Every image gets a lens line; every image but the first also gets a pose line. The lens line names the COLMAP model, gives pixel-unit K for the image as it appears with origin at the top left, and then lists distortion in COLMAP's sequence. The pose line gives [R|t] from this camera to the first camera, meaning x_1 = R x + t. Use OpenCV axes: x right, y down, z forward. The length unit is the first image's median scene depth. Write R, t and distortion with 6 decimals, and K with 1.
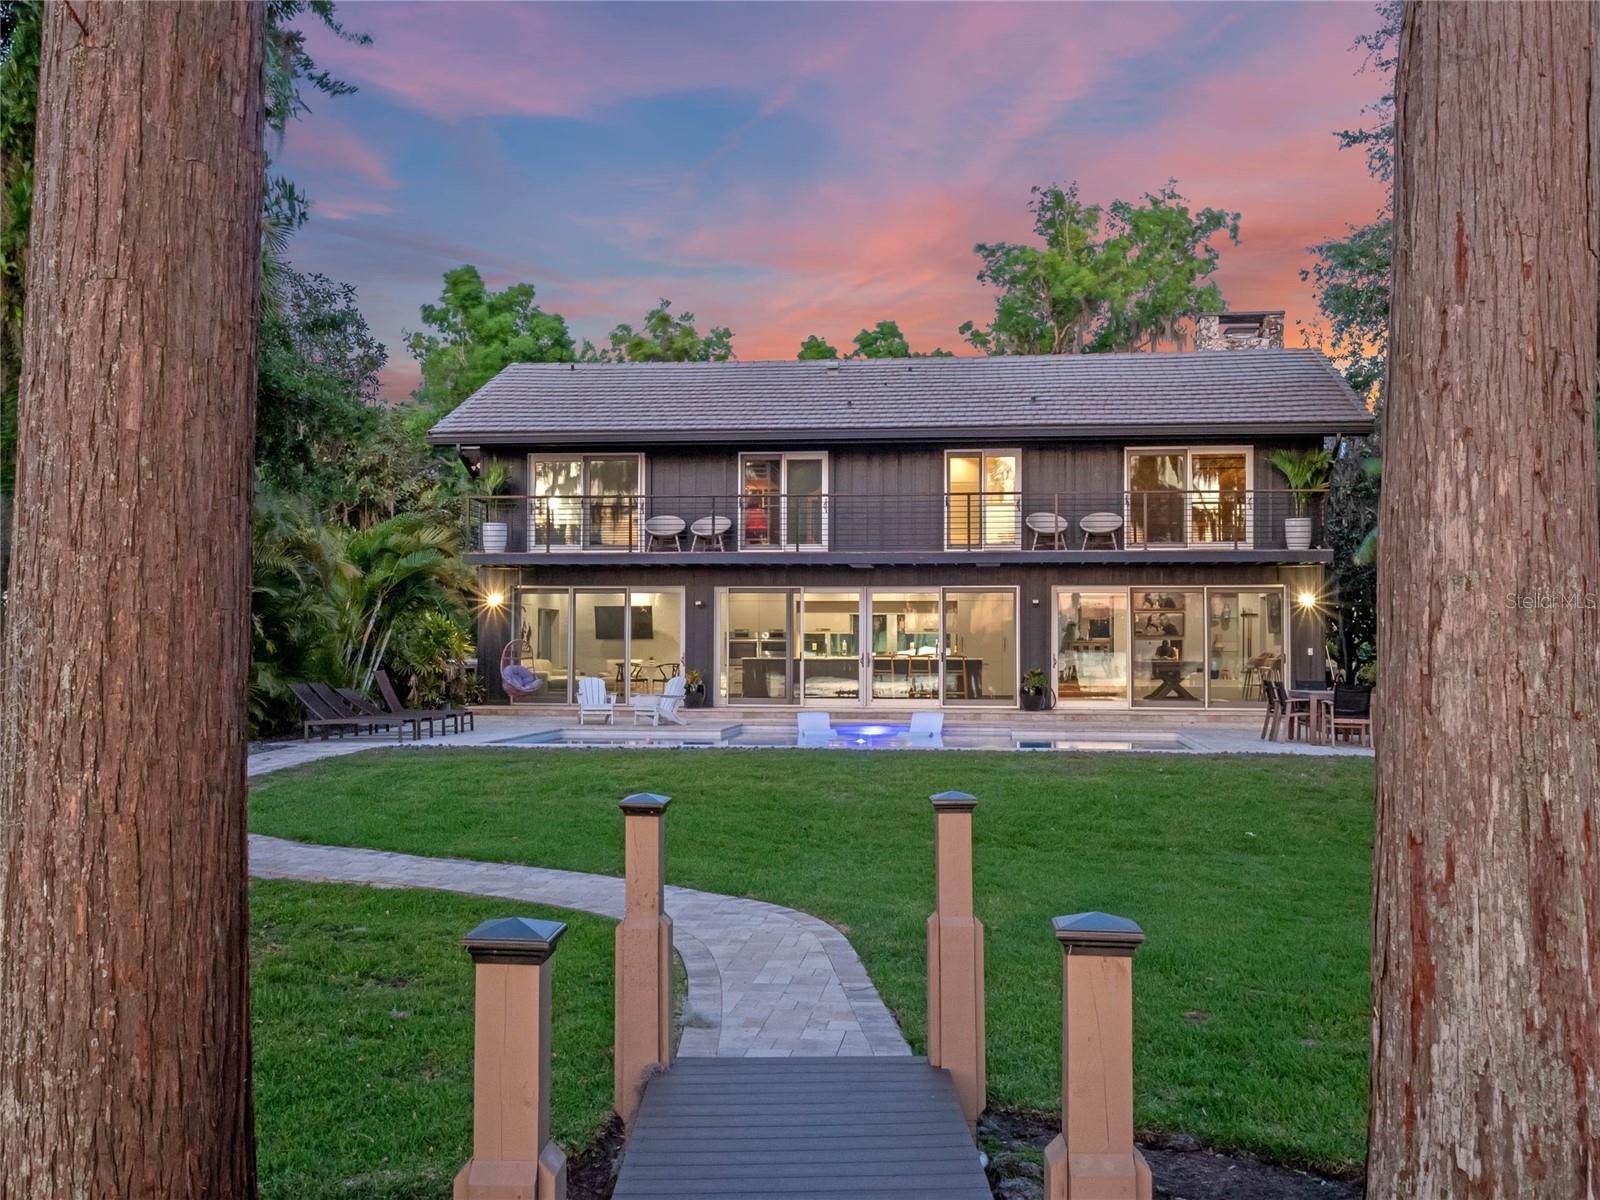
lens RADIAL K [[1620.4, 0, 803.0], [0, 1620.4, 607.1], [0, 0, 1]] dist [0.054900, 0.000000]
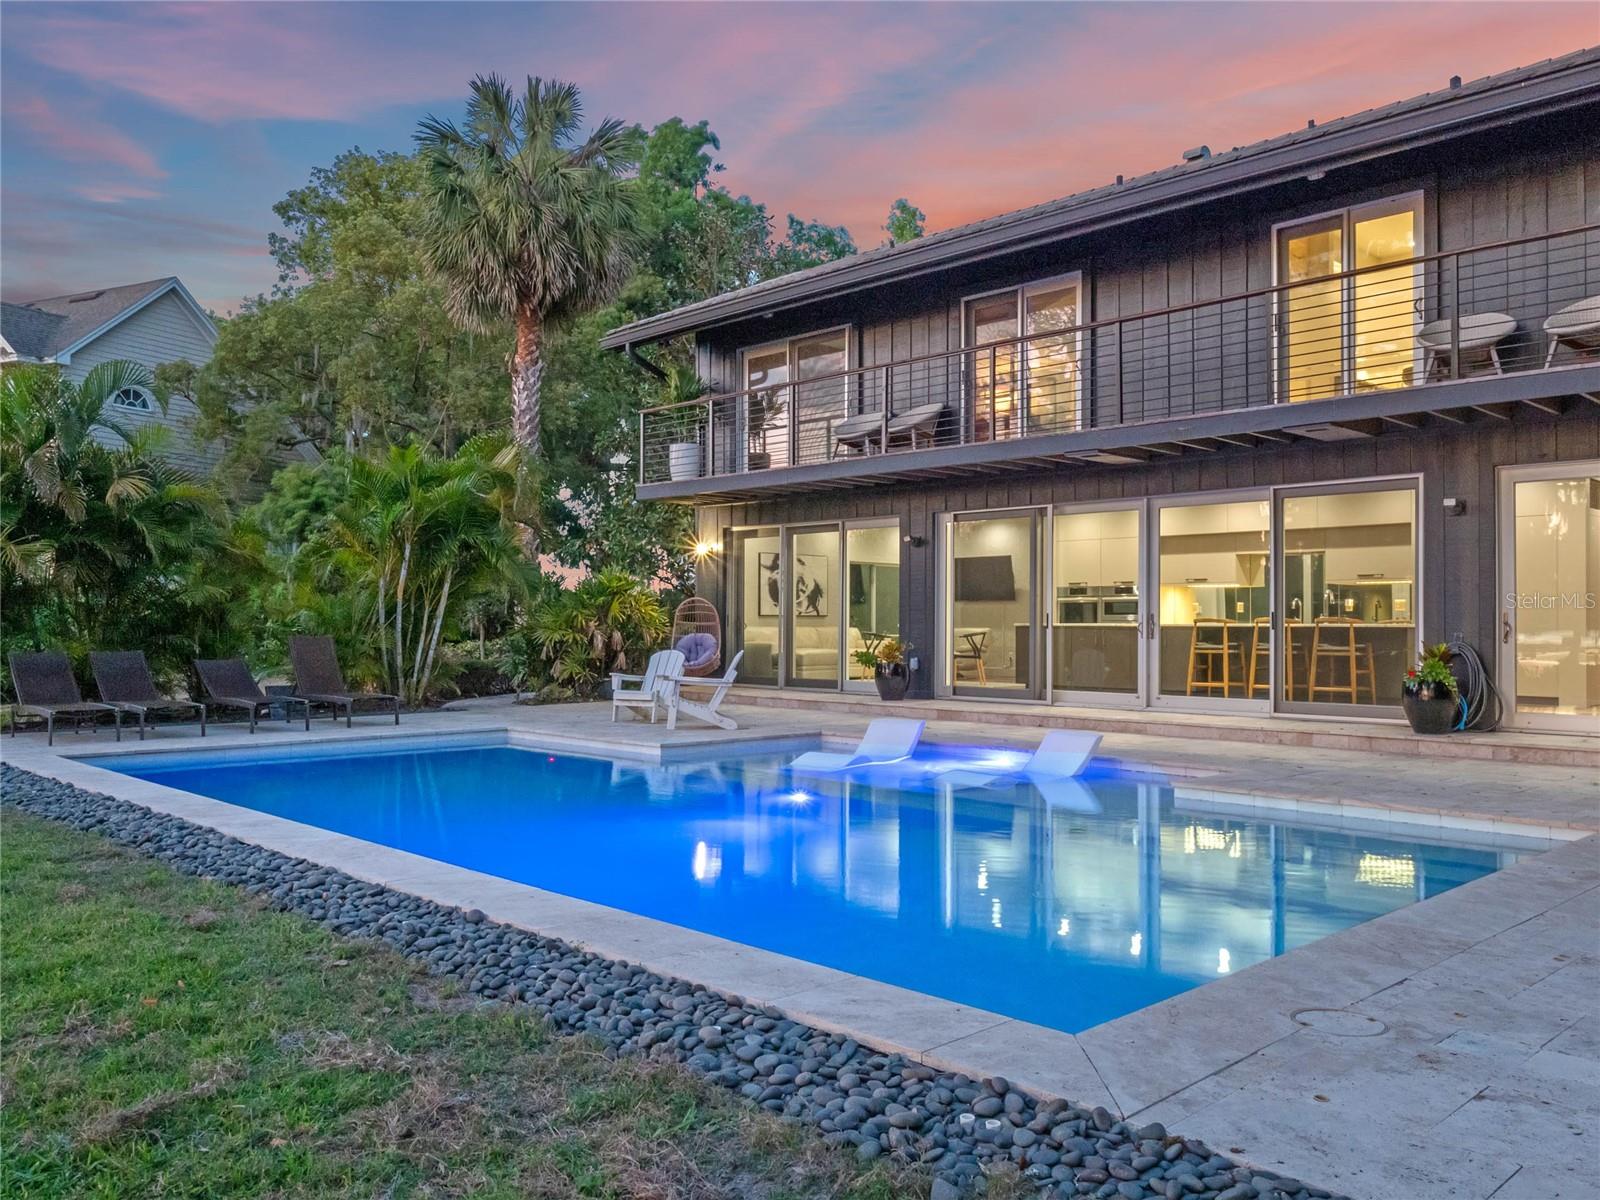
lens RADIAL K [[1269.9, 0, 799.0], [0, 1269.9, 607.7], [0, 0, 1]] dist [-0.008914, -0.005736]
pose [[0.786093, -0.008574, -0.618049, 0.215802], [0.014514, 0.999884, 0.004589, 0.022316], [0.617938, -0.012577, 0.786126, 0.577017]]
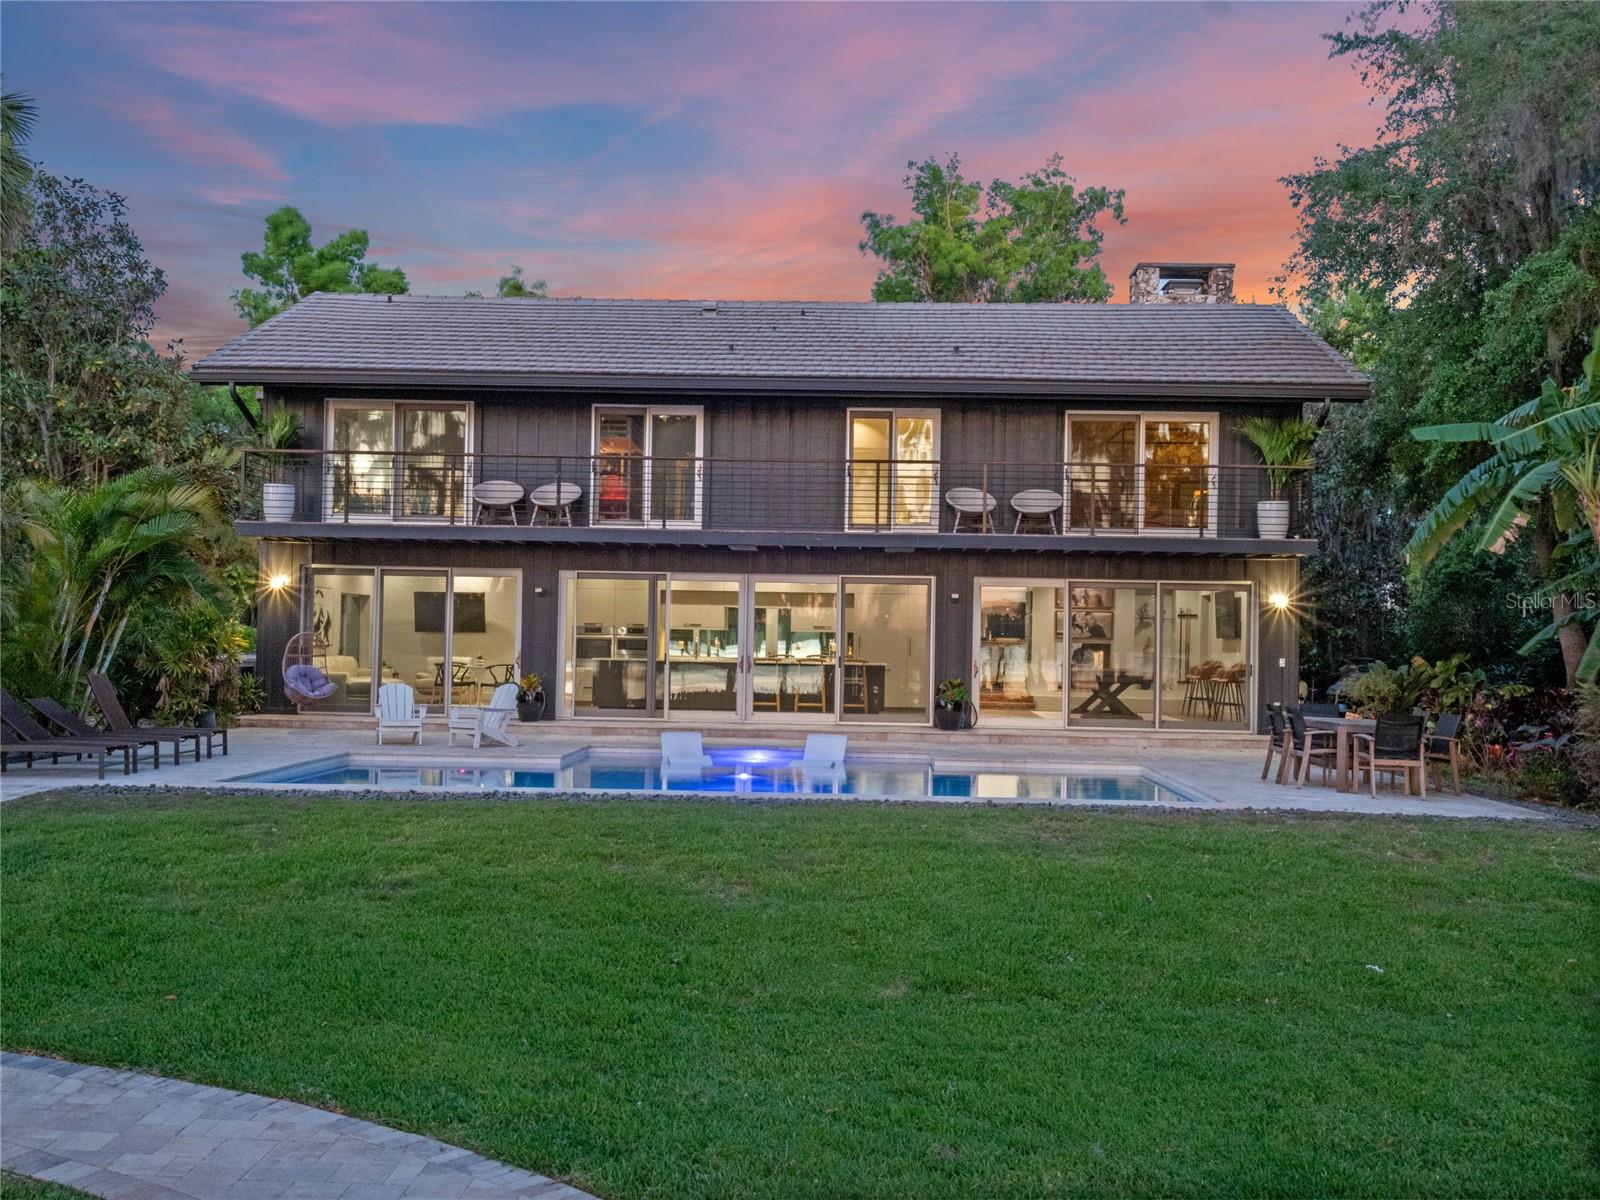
lens RADIAL K [[1620.4, 0, 804.4], [0, 1620.4, 589.8], [0, 0, 1]] dist [0.054900, 0.000000]
pose [[0.995941, 0.018566, 0.088075, -0.004099], [-0.018209, 0.999822, -0.004844, -0.001211], [-0.088149, 0.003221, 0.996102, 0.188547]]
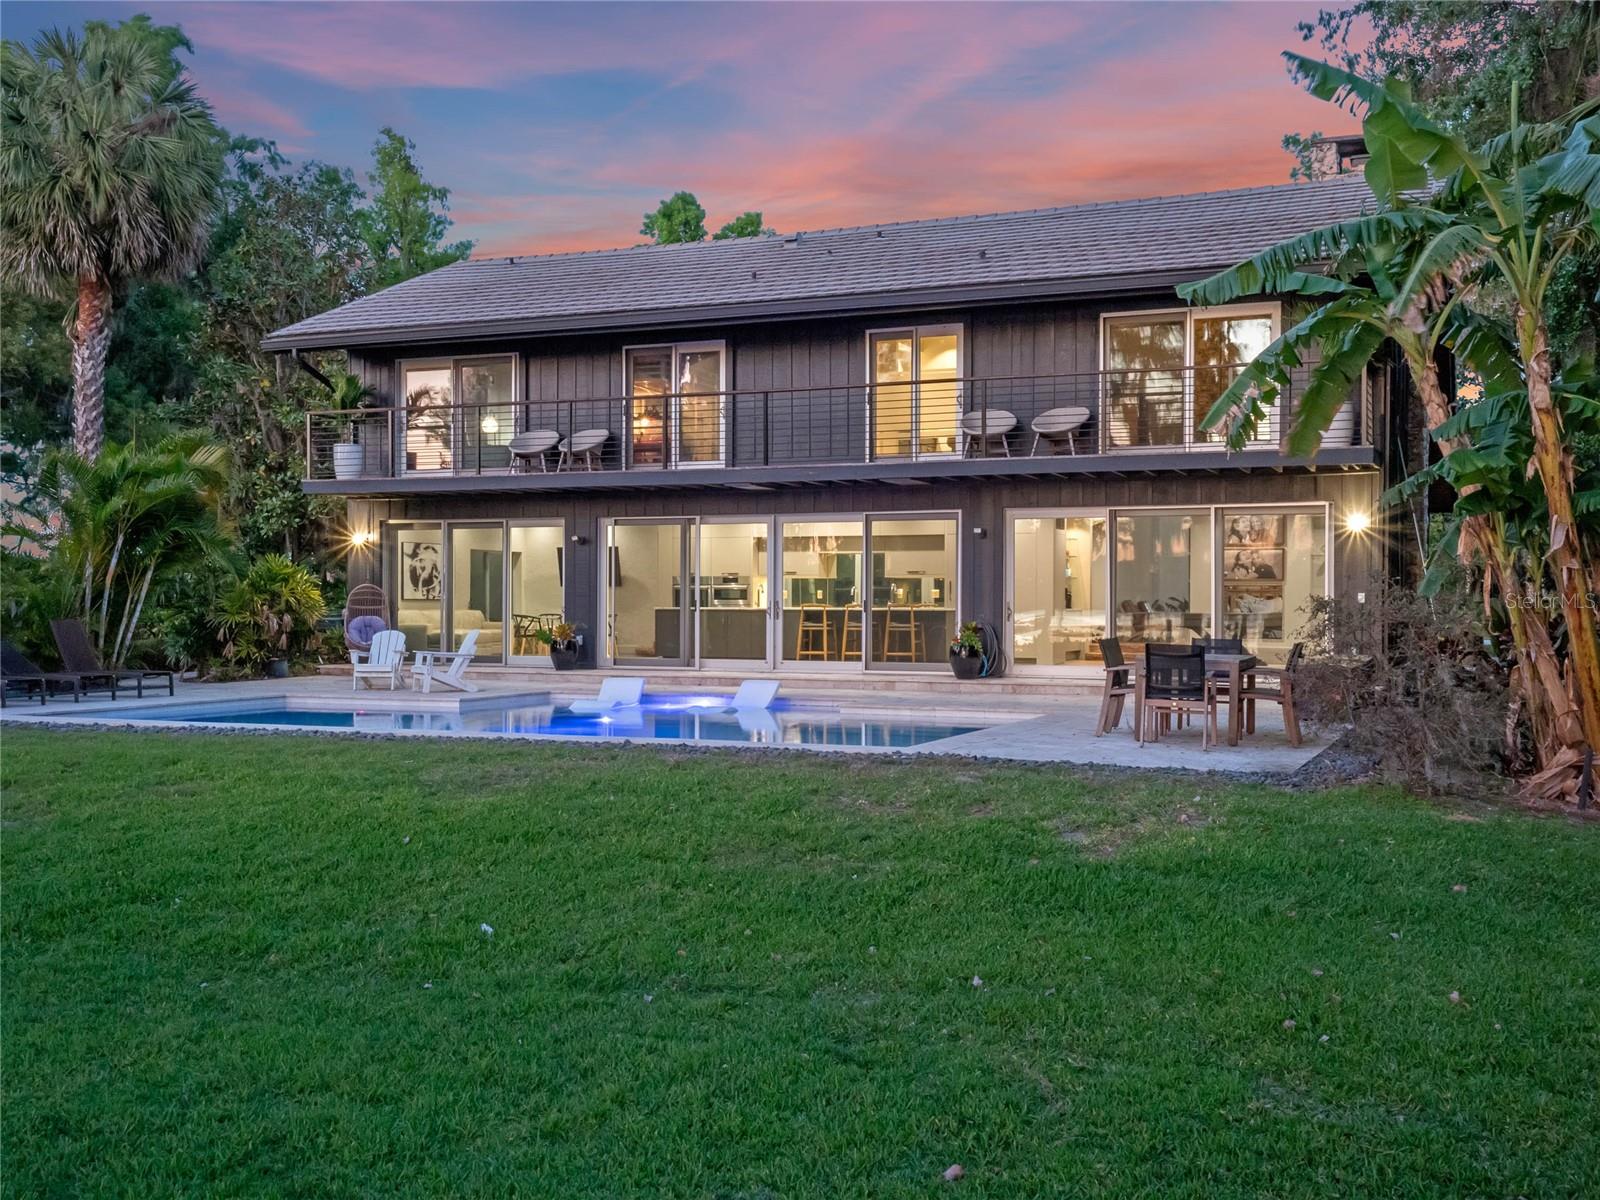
lens RADIAL K [[1620.4, 0, 801.1], [0, 1620.4, 595.3], [0, 0, 1]] dist [0.054900, 0.000000]
pose [[0.965663, -0.001019, -0.259796, 0.249853], [0.005706, 0.999834, 0.017288, 0.012500], [0.259735, -0.018176, 0.965509, 0.262570]]
